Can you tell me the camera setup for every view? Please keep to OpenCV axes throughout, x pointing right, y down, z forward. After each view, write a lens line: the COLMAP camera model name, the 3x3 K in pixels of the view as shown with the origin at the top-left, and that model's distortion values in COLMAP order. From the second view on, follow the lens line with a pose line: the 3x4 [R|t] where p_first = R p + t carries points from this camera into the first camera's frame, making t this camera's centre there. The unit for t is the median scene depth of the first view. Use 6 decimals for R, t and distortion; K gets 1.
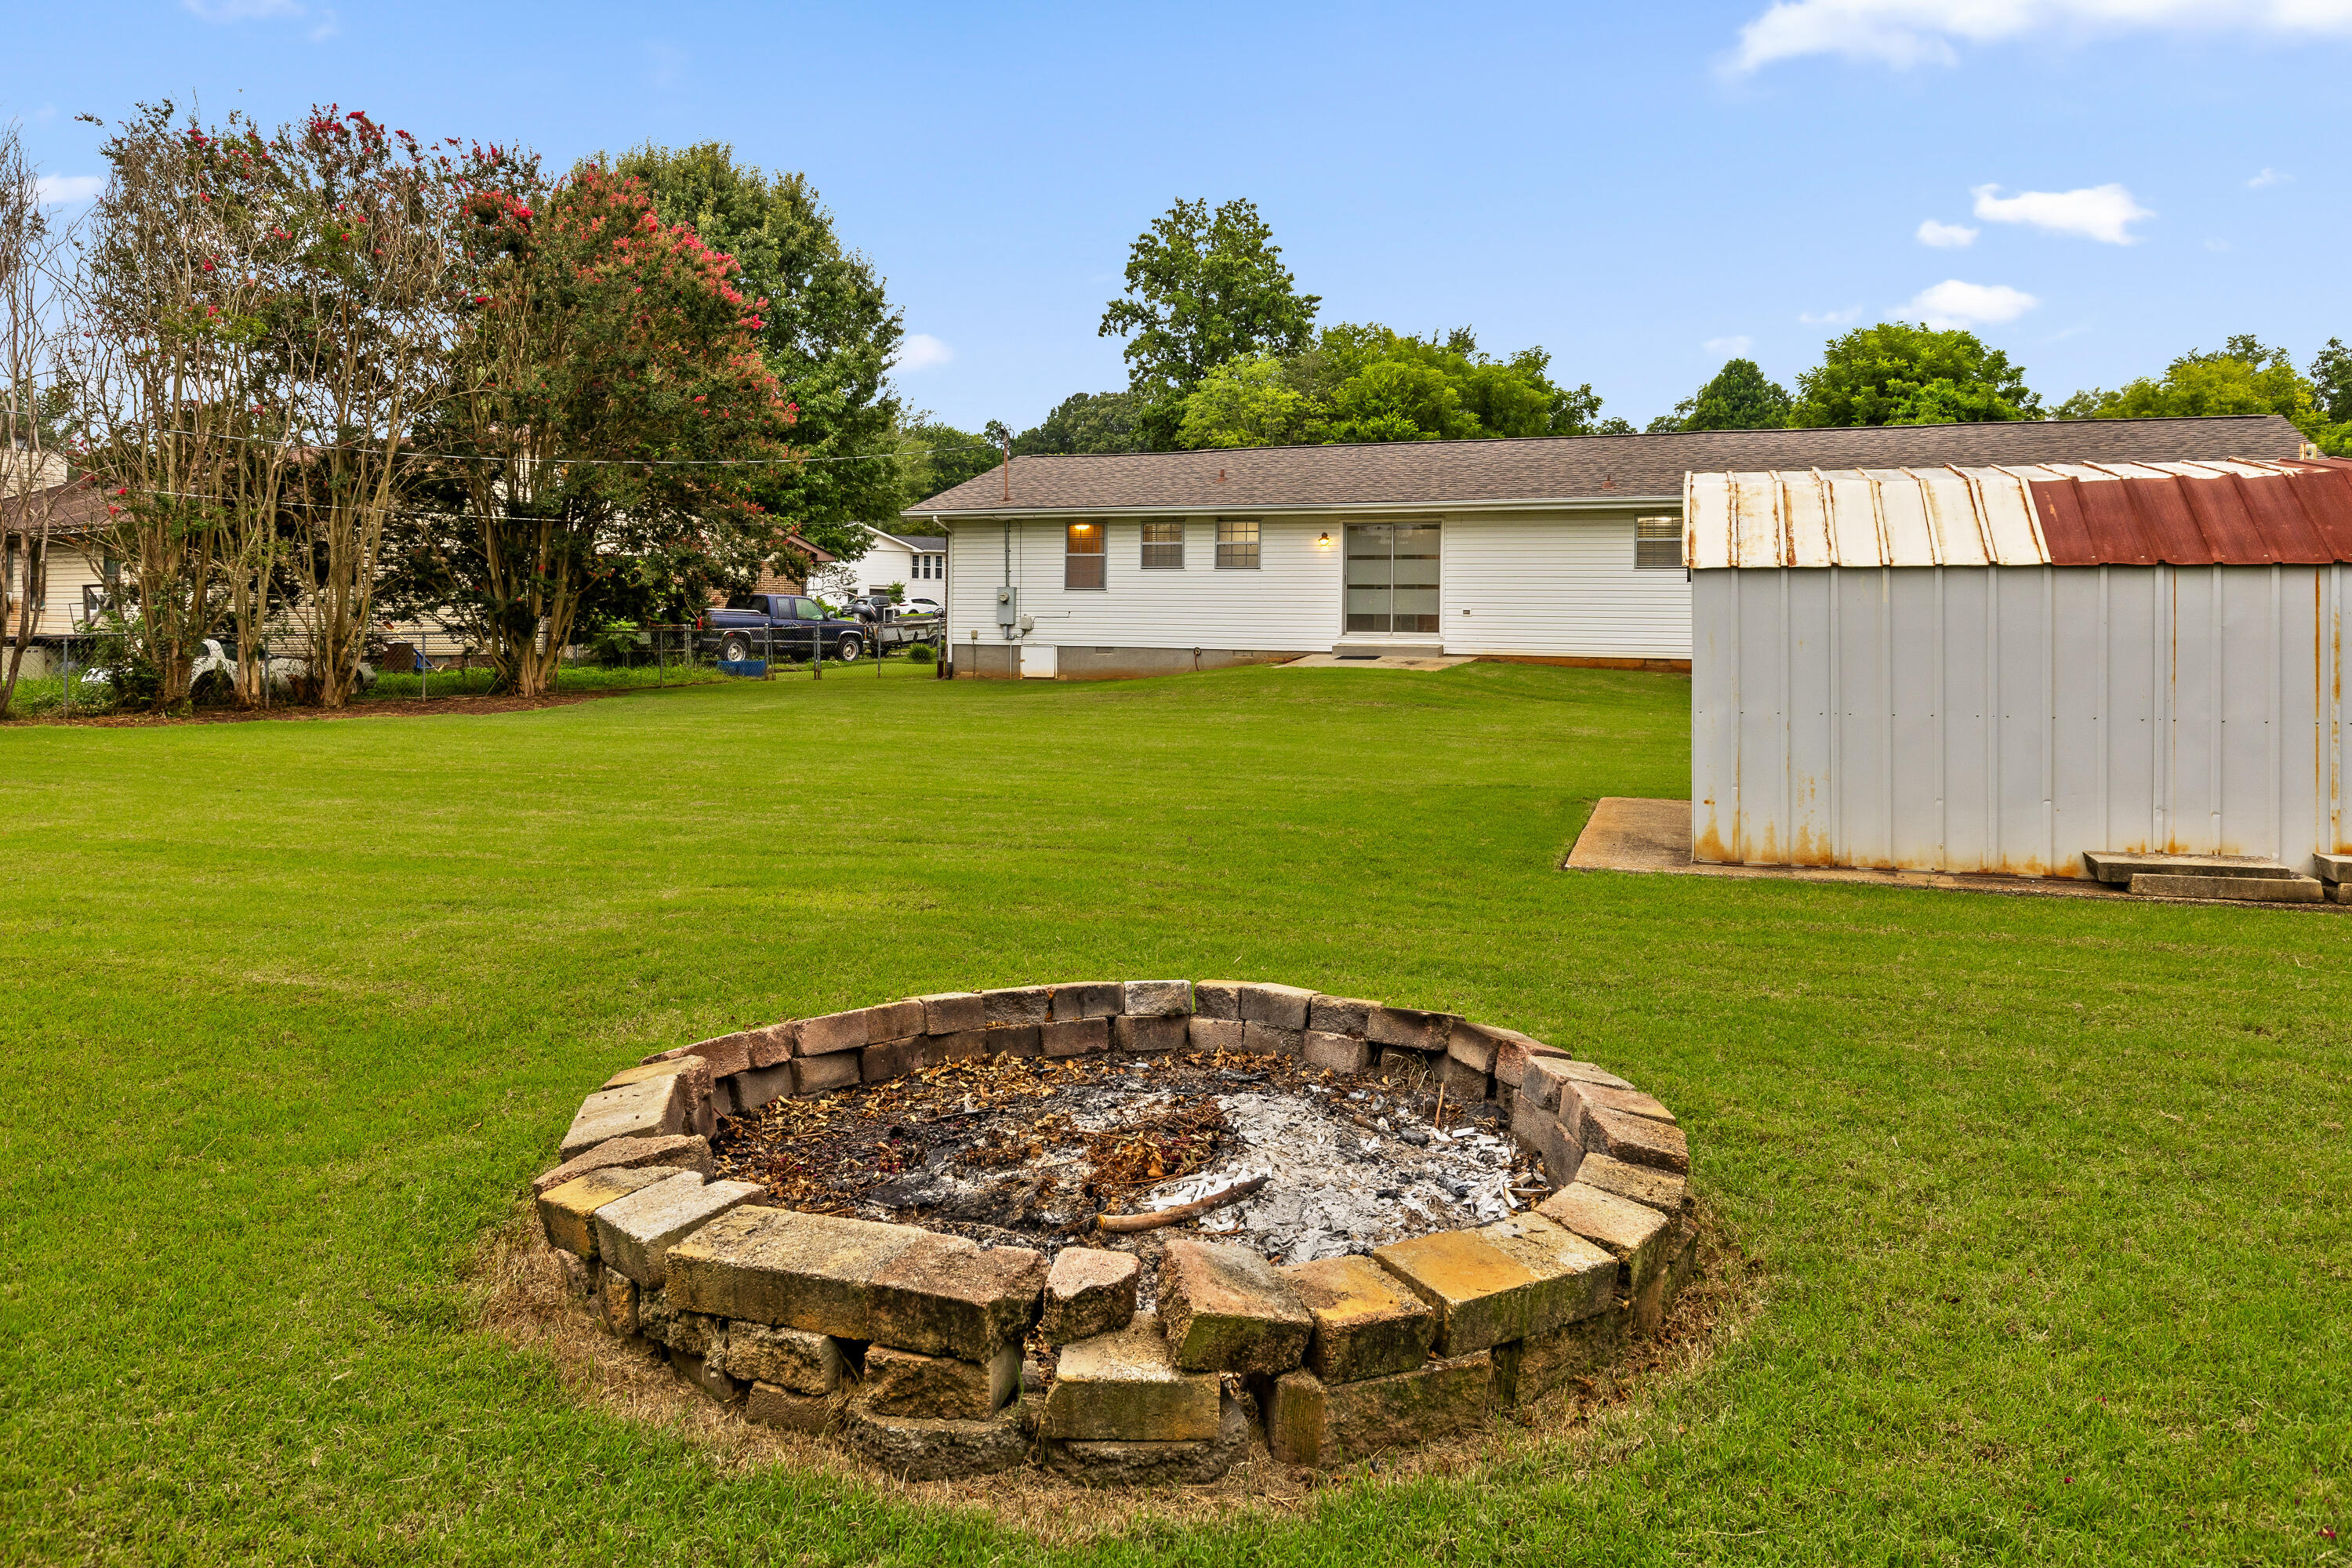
lens RADIAL K [[1614.4, 0, 1167.9], [0, 1614.4, 796.2], [0, 0, 1]] dist [-0.003795, 0.000433]
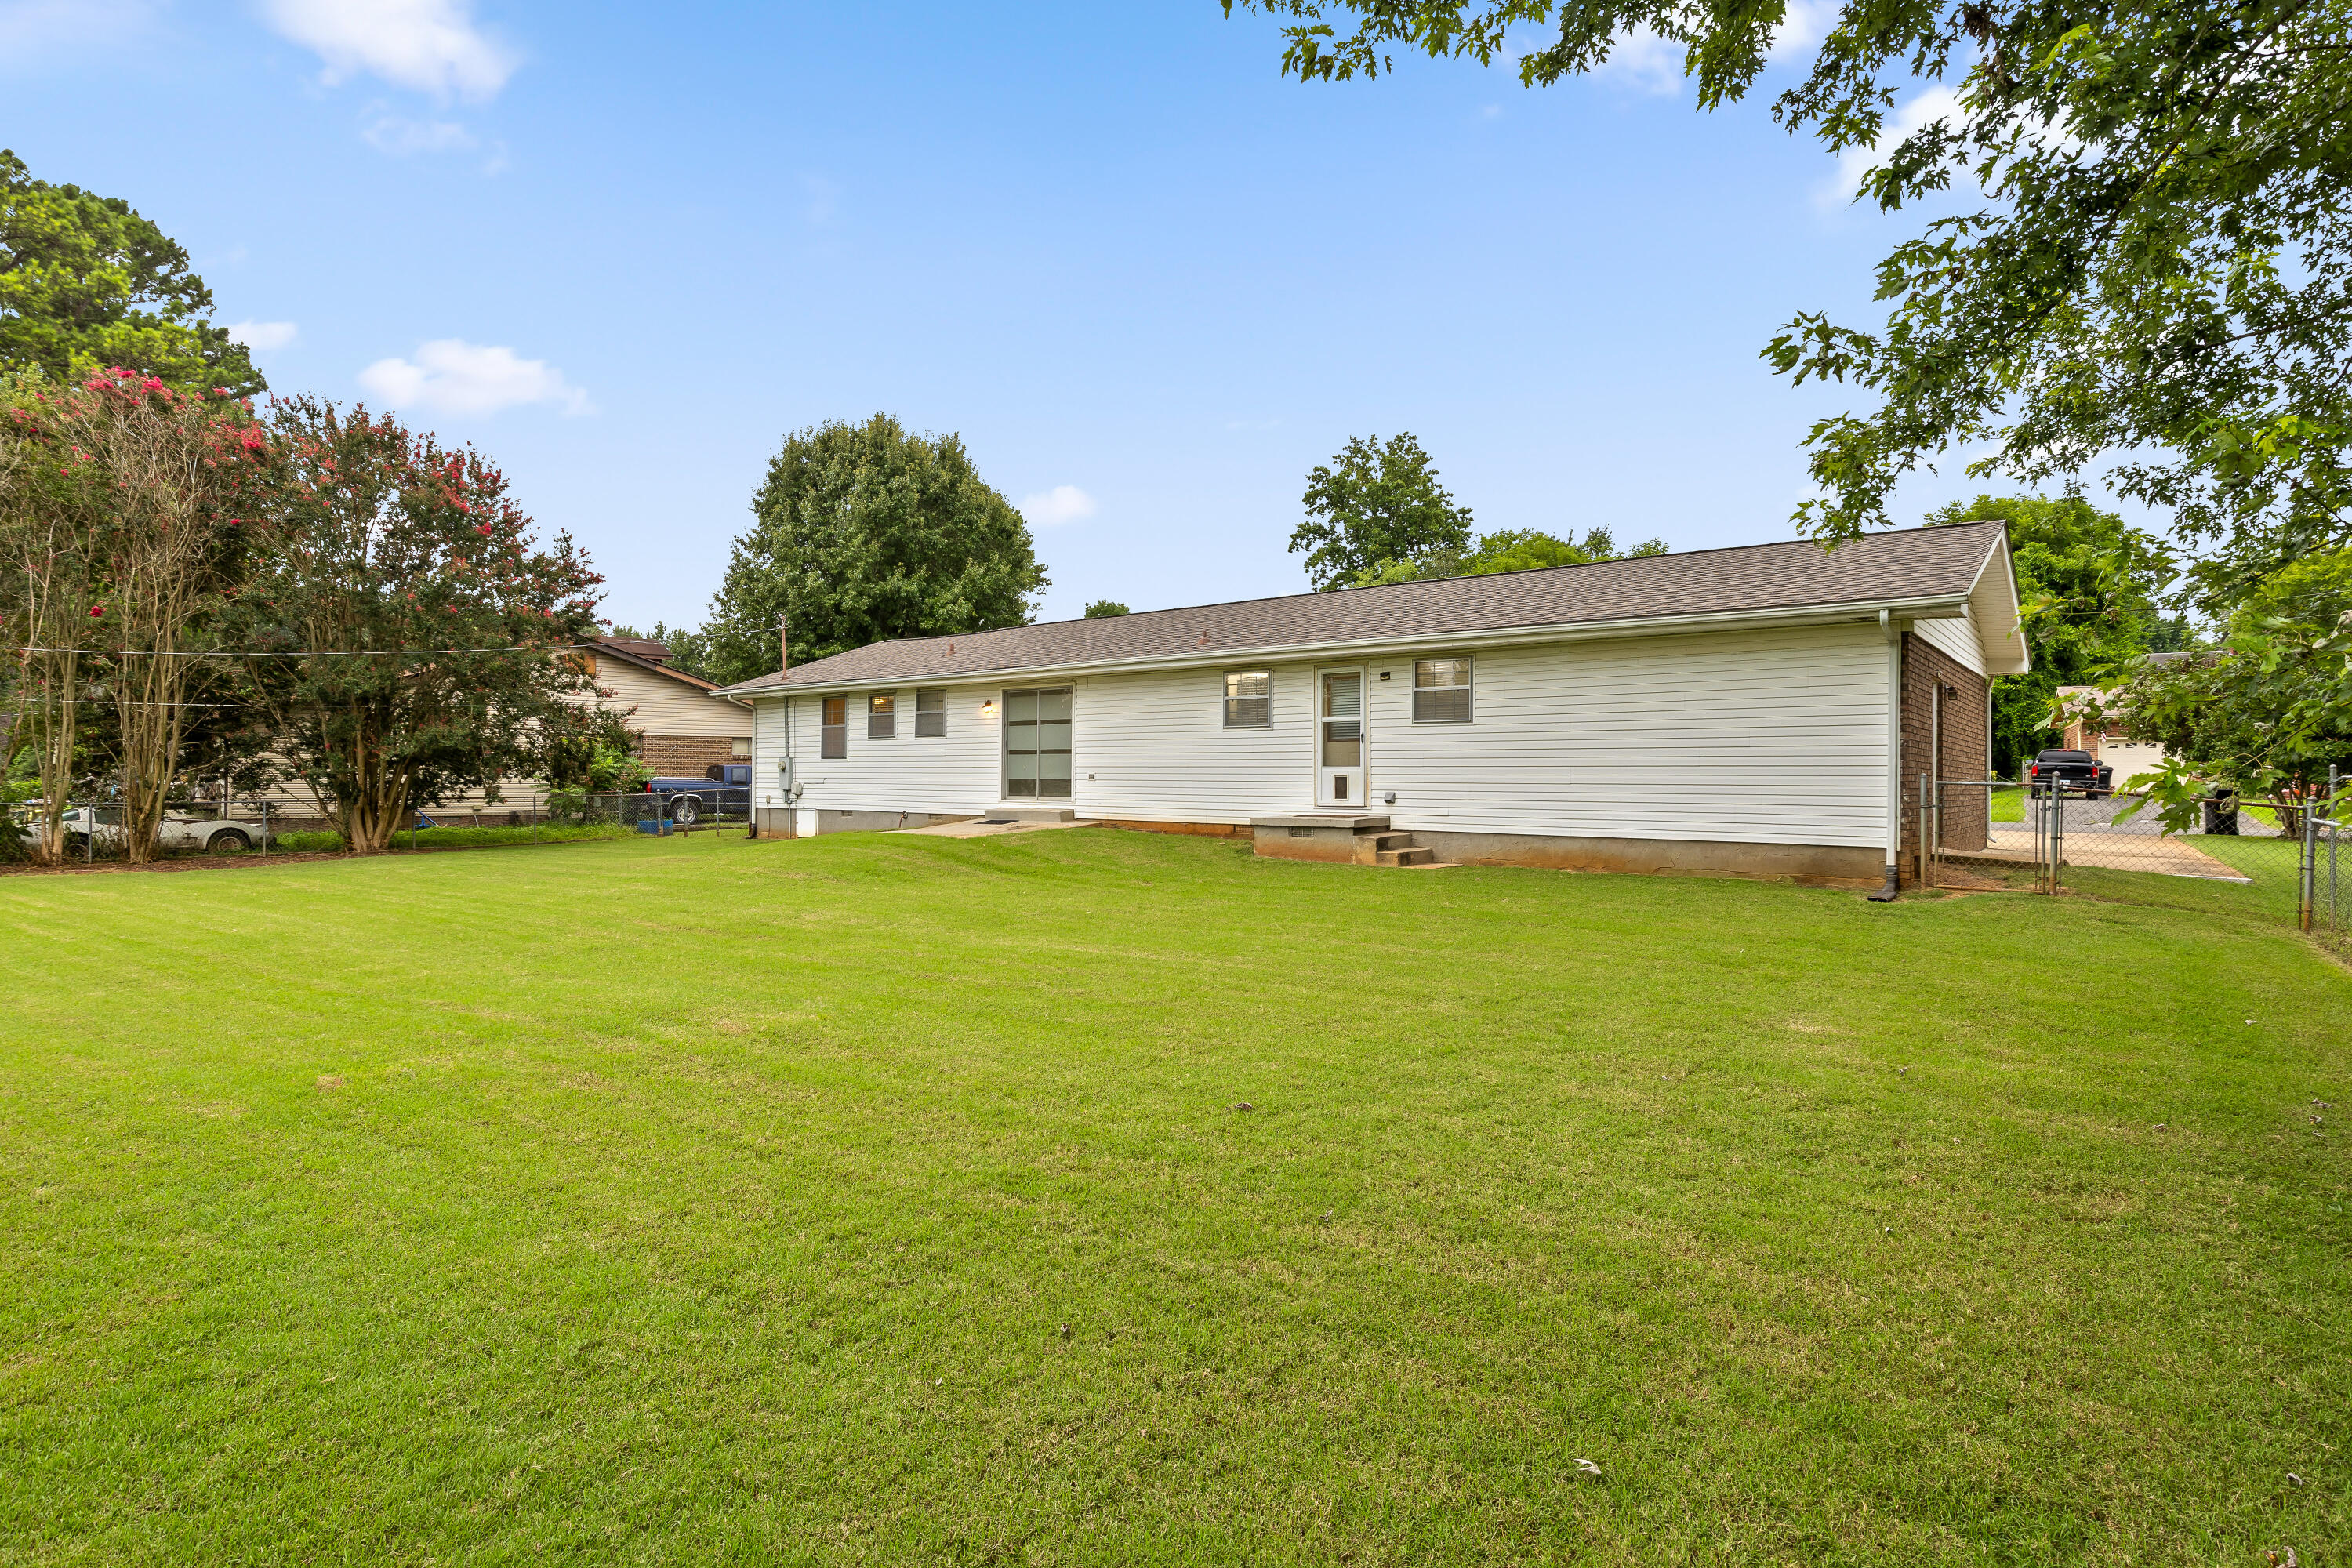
lens RADIAL K [[1246.5, 0, 1179.3], [0, 1246.5, 833.3], [0, 0, 1]] dist [0.003002, 0.000513]
pose [[0.964588, 0.003893, -0.263732, 0.382843], [-0.021790, 0.997649, -0.064970, -0.027044], [0.262860, 0.068416, 0.962405, 0.247489]]
